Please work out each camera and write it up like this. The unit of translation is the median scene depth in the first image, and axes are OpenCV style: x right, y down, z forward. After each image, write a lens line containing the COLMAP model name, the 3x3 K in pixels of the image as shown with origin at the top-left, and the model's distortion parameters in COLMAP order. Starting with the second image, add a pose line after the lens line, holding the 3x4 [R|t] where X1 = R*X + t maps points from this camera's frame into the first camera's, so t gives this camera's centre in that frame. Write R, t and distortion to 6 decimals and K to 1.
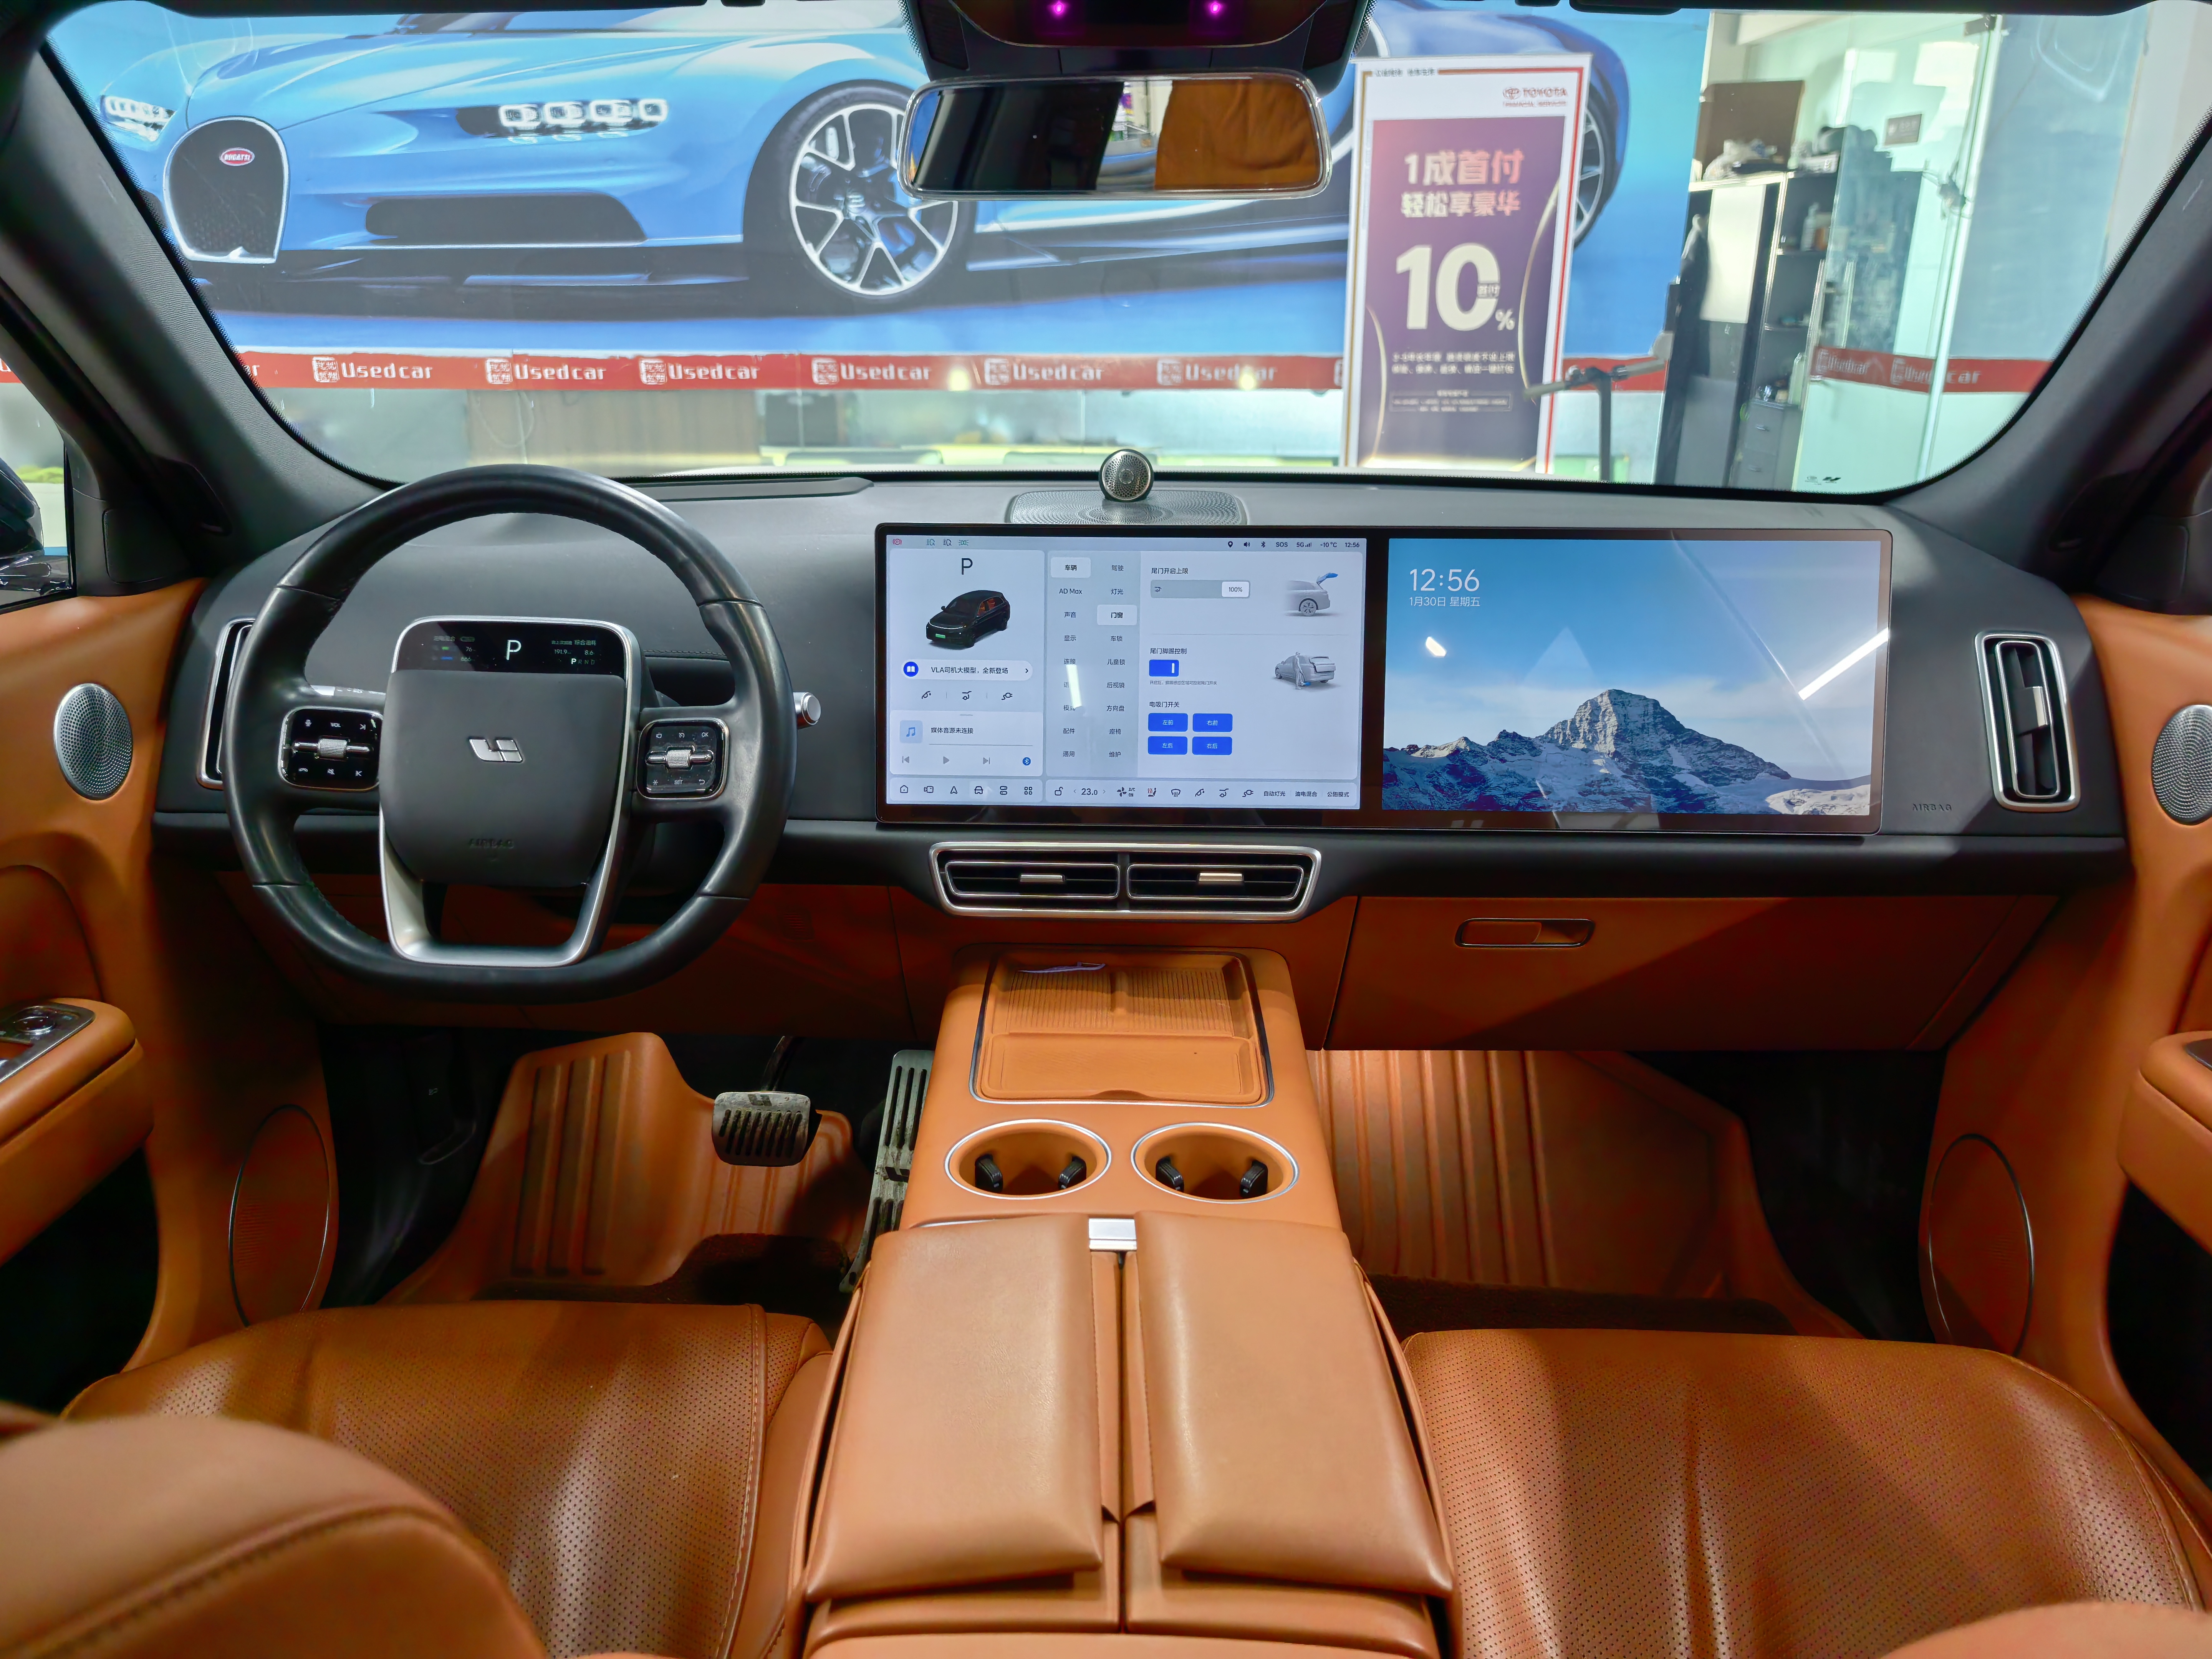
lens RADIAL K [[1630.2, 0, 1073.8], [0, 1630.2, 834.0], [0, 0, 1]] dist [0.063395, -0.084867]
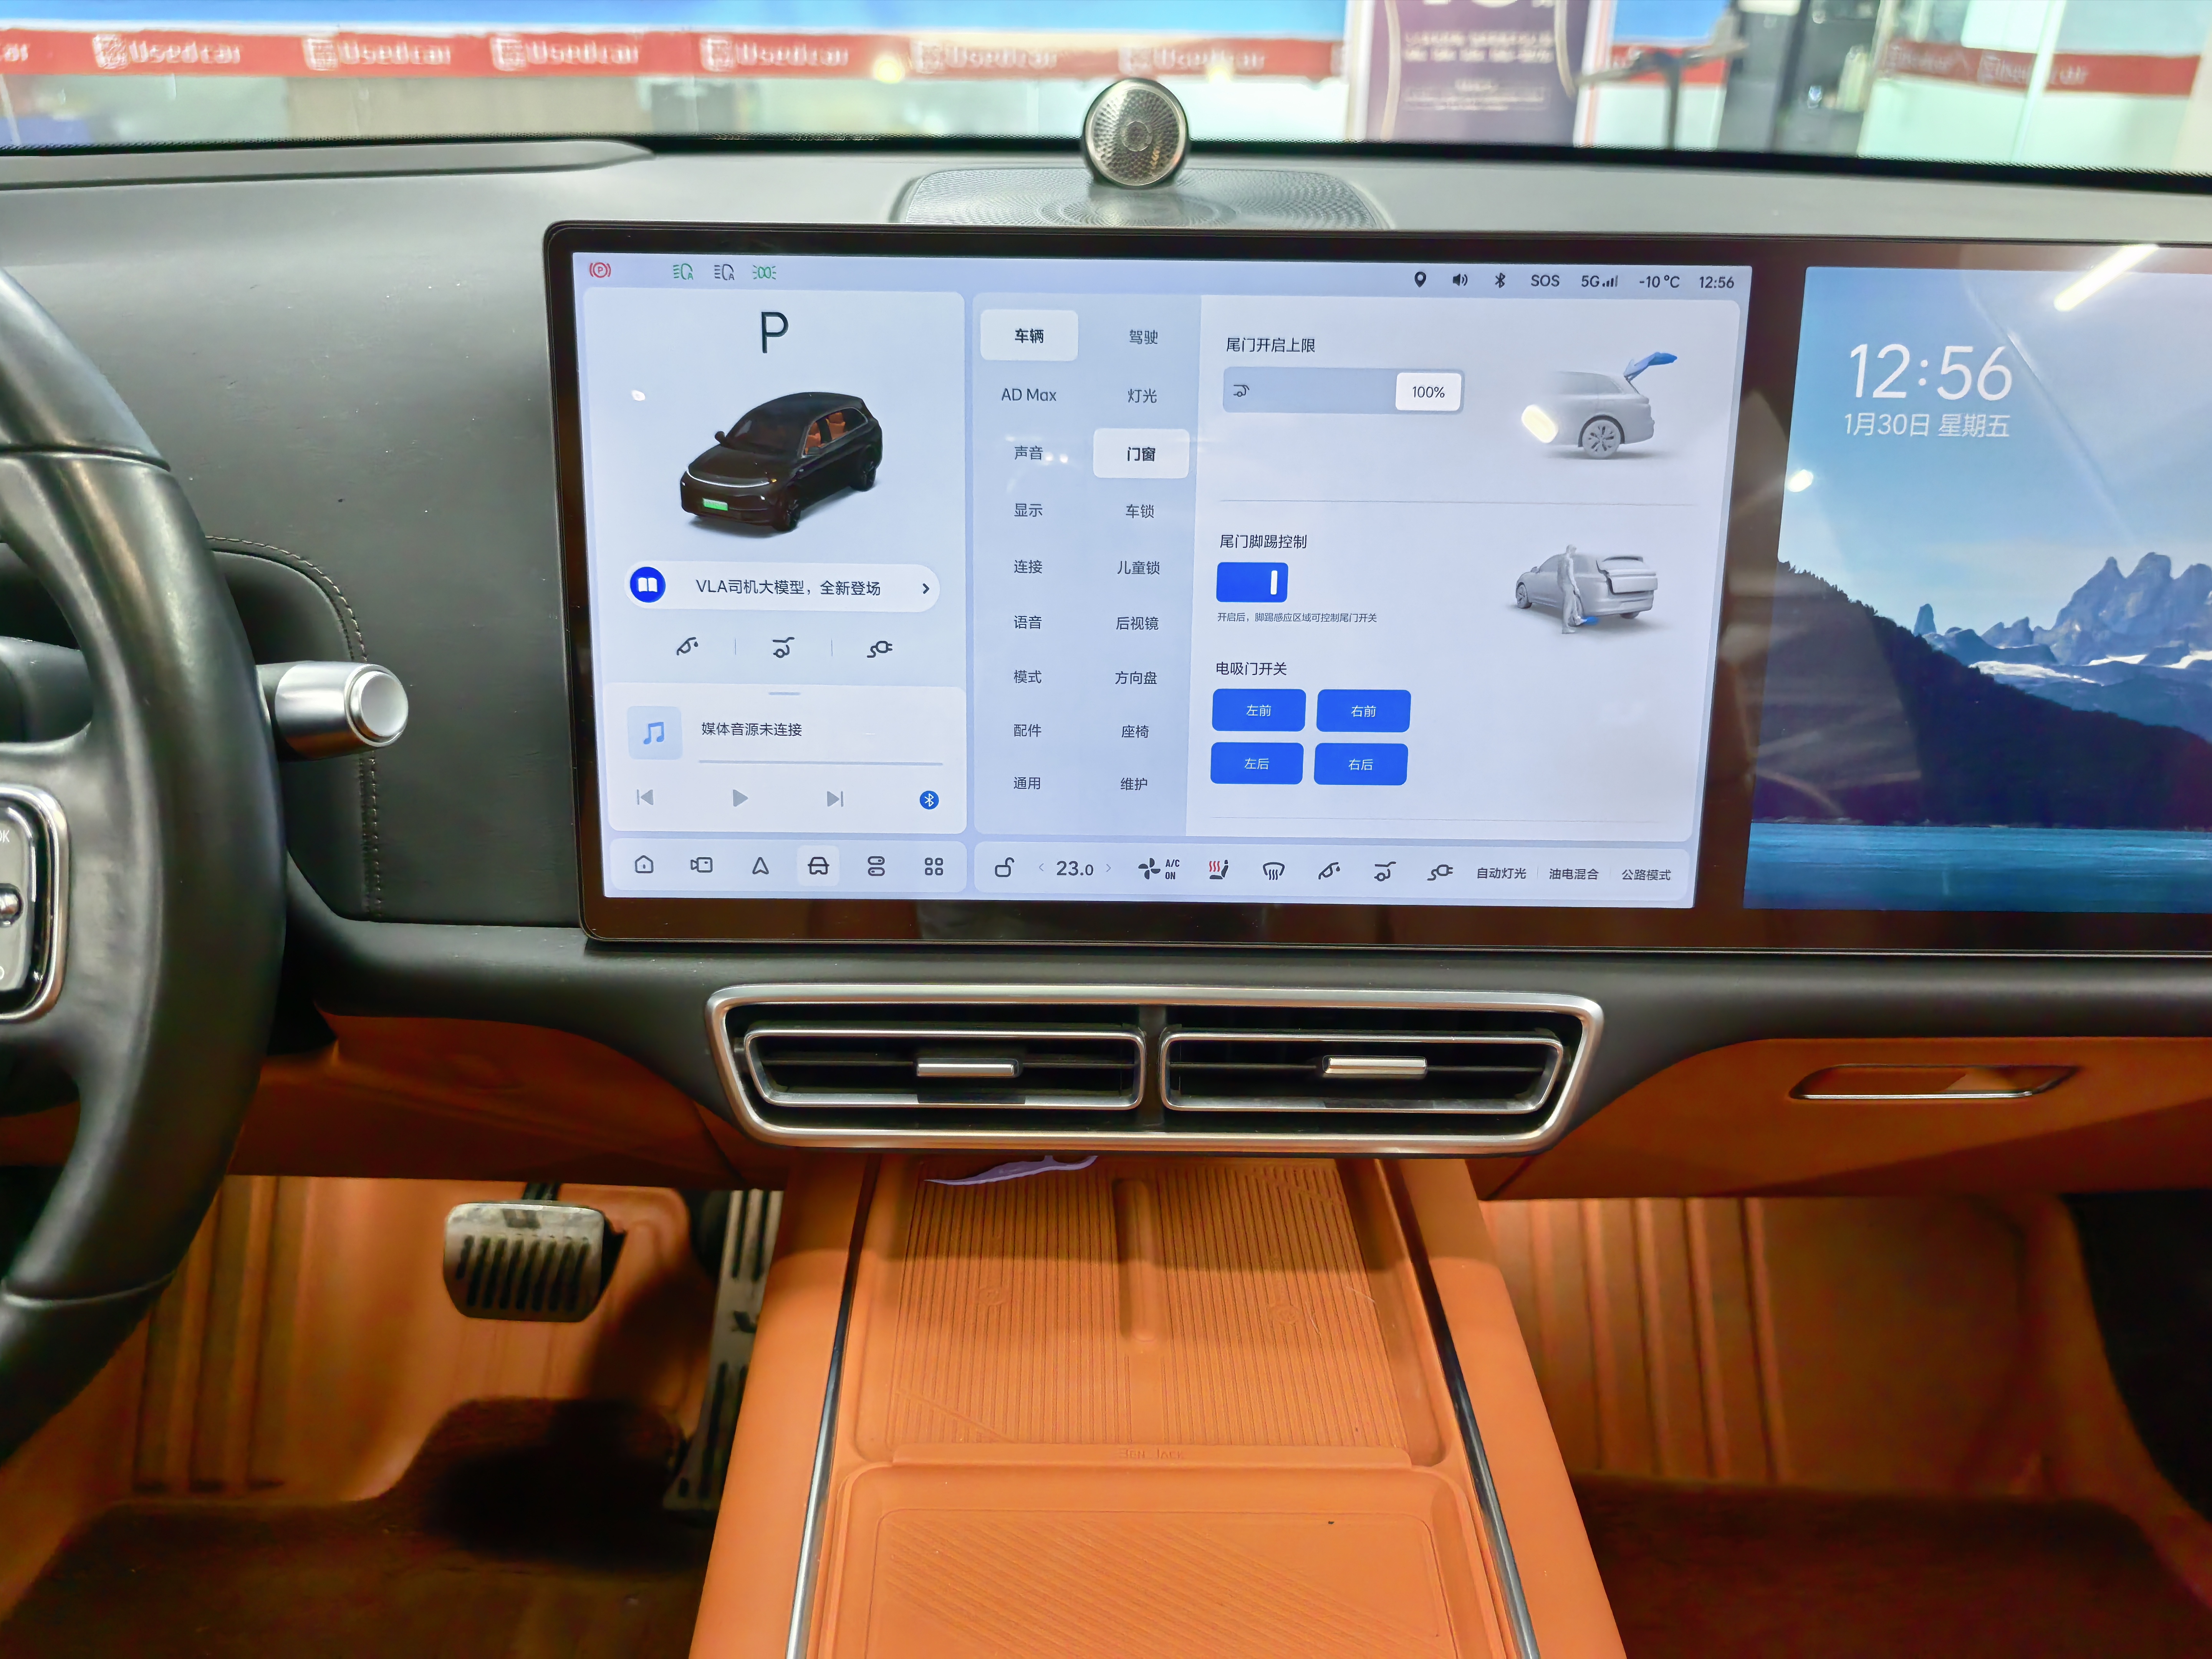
lens RADIAL K [[1641.0, 0, 1071.7], [0, 1641.0, 823.8], [0, 0, 1]] dist [0.034068, -0.054115]
pose [[0.999582, -0.006330, 0.028210, -0.003616], [0.002093, 0.989024, 0.147739, -0.101978], [-0.028835, -0.147618, 0.988624, 0.567337]]
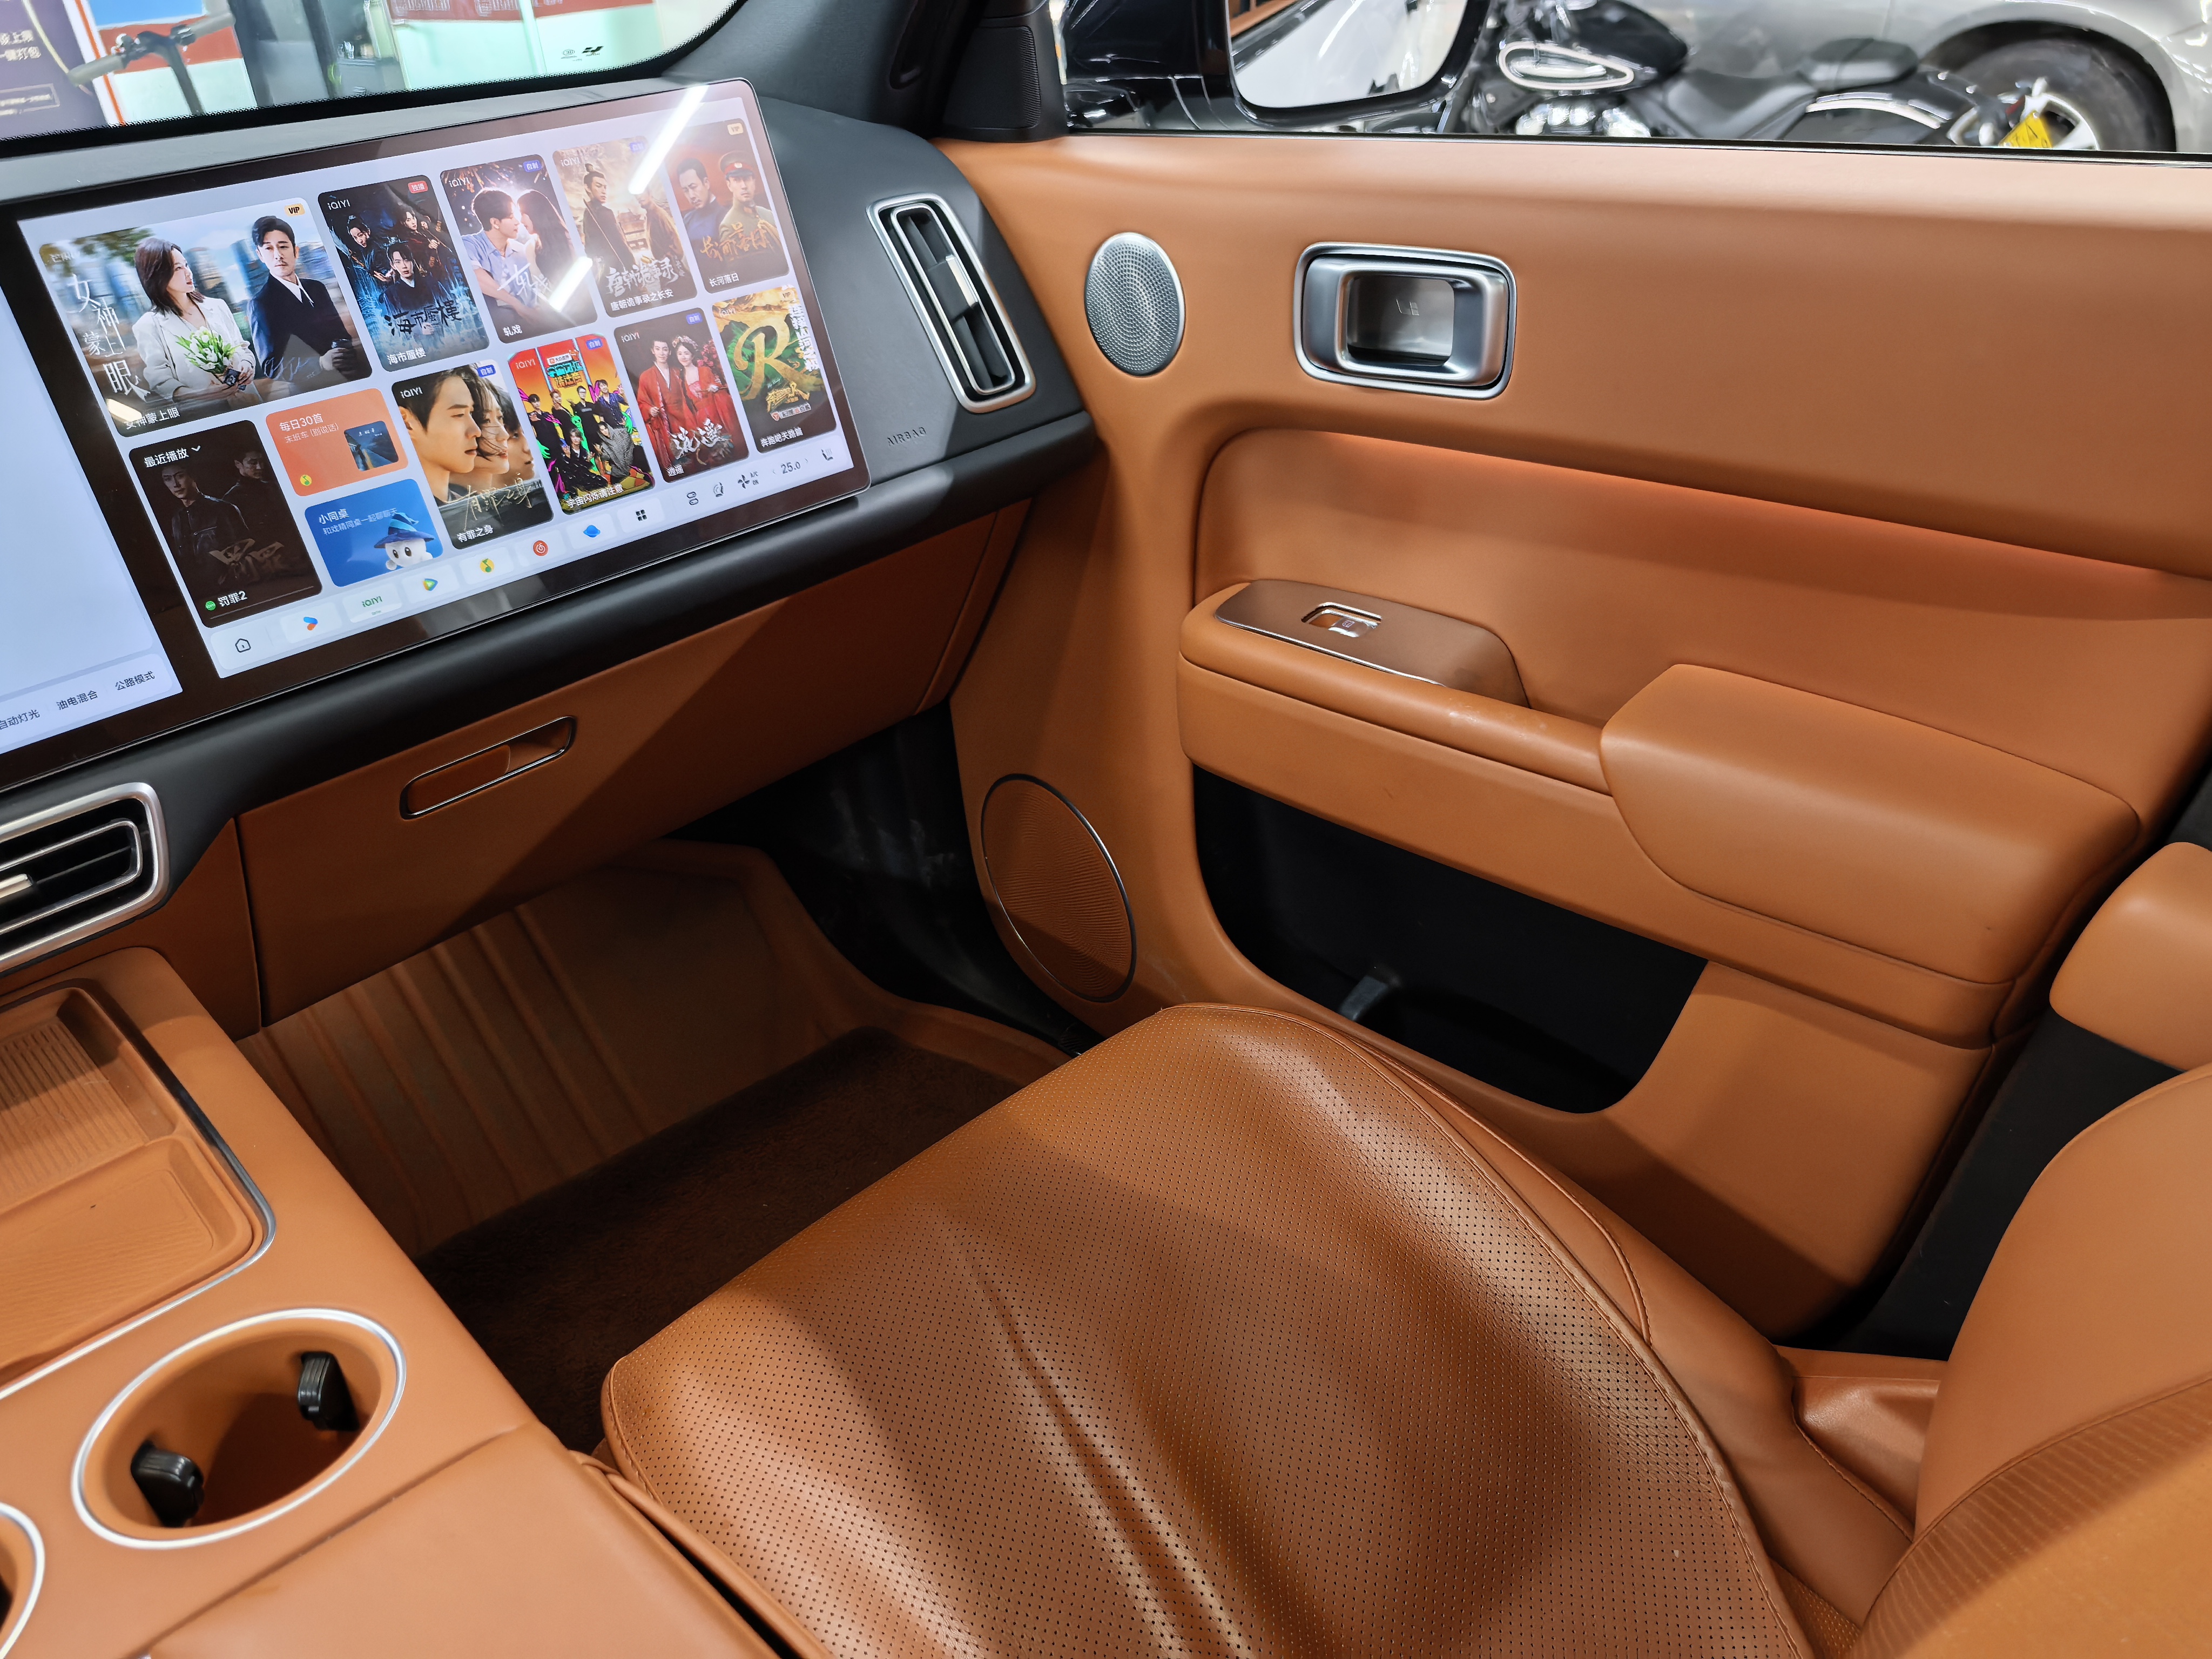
lens RADIAL K [[1640.4, 0, 1093.6], [0, 1640.4, 837.0], [0, 0, 1]] dist [0.034153, -0.056930]
pose [[0.699321, -0.411178, 0.584708, 0.033357], [0.302829, 0.911381, 0.278711, -0.033419], [-0.647491, -0.017842, 0.761864, 0.322820]]
